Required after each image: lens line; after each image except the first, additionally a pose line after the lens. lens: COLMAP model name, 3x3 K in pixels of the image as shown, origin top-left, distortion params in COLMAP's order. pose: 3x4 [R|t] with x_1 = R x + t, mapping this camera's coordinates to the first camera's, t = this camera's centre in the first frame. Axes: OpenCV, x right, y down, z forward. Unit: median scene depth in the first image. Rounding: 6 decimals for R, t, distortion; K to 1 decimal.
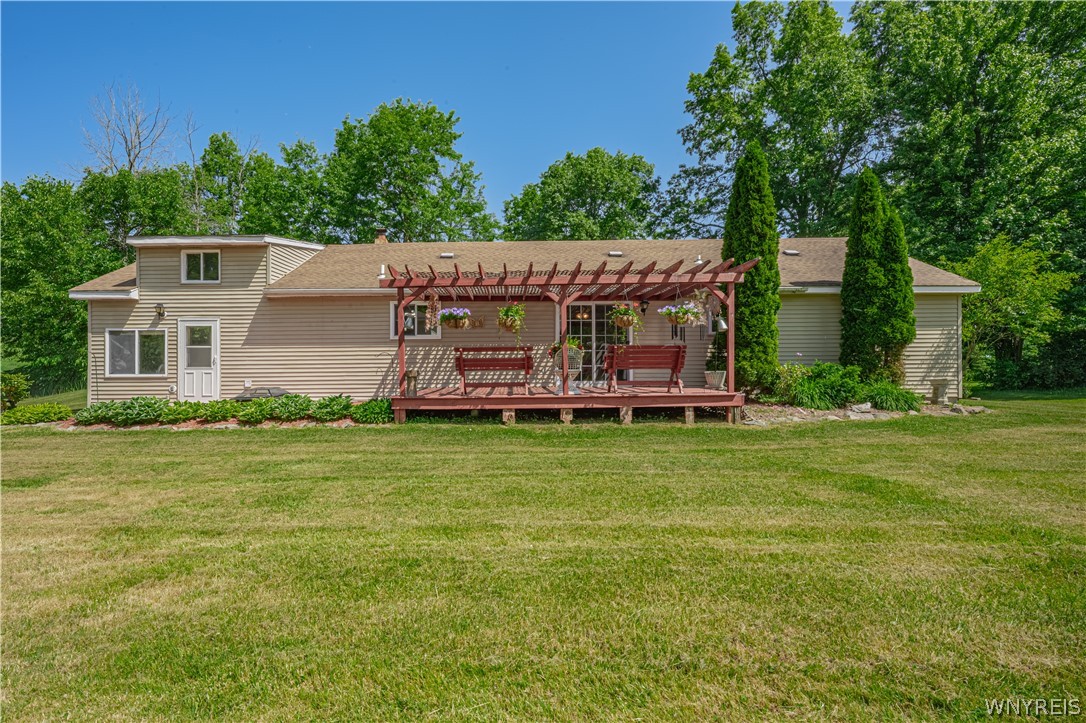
lens RADIAL K [[525.8, 0, 500.8], [0, 525.8, 374.4], [0, 0, 1]] dist [-0.001255, -0.000110]
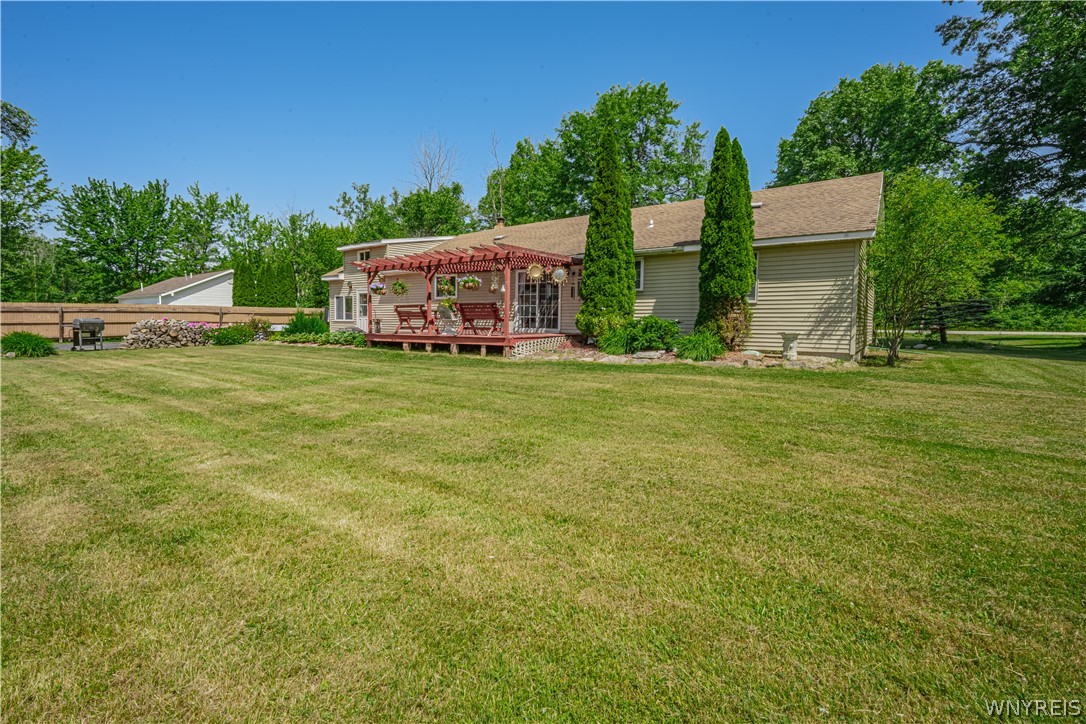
lens RADIAL K [[490.8, 0, 548.0], [0, 490.8, 366.6], [0, 0, 1]] dist [-0.004187, -0.000792]
pose [[0.811108, 0.066084, -0.581151, 0.941886], [-0.014996, 0.995620, 0.092285, -0.005581], [0.584704, -0.066138, 0.808546, -0.011146]]
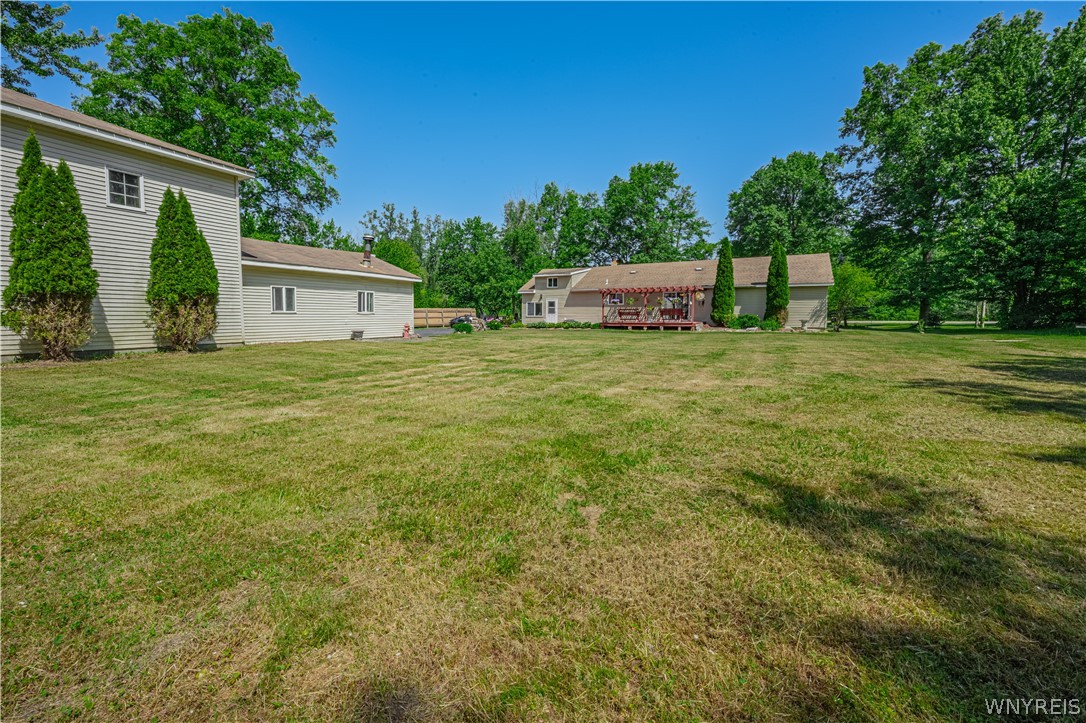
lens RADIAL K [[464.5, 0, 535.4], [0, 464.5, 357.9], [0, 0, 1]] dist [-0.009755, 0.000773]
pose [[0.878344, 0.050130, -0.475393, 0.716417], [-0.008993, 0.996043, 0.088416, 0.005059], [0.477945, -0.073384, 0.875319, -1.580769]]
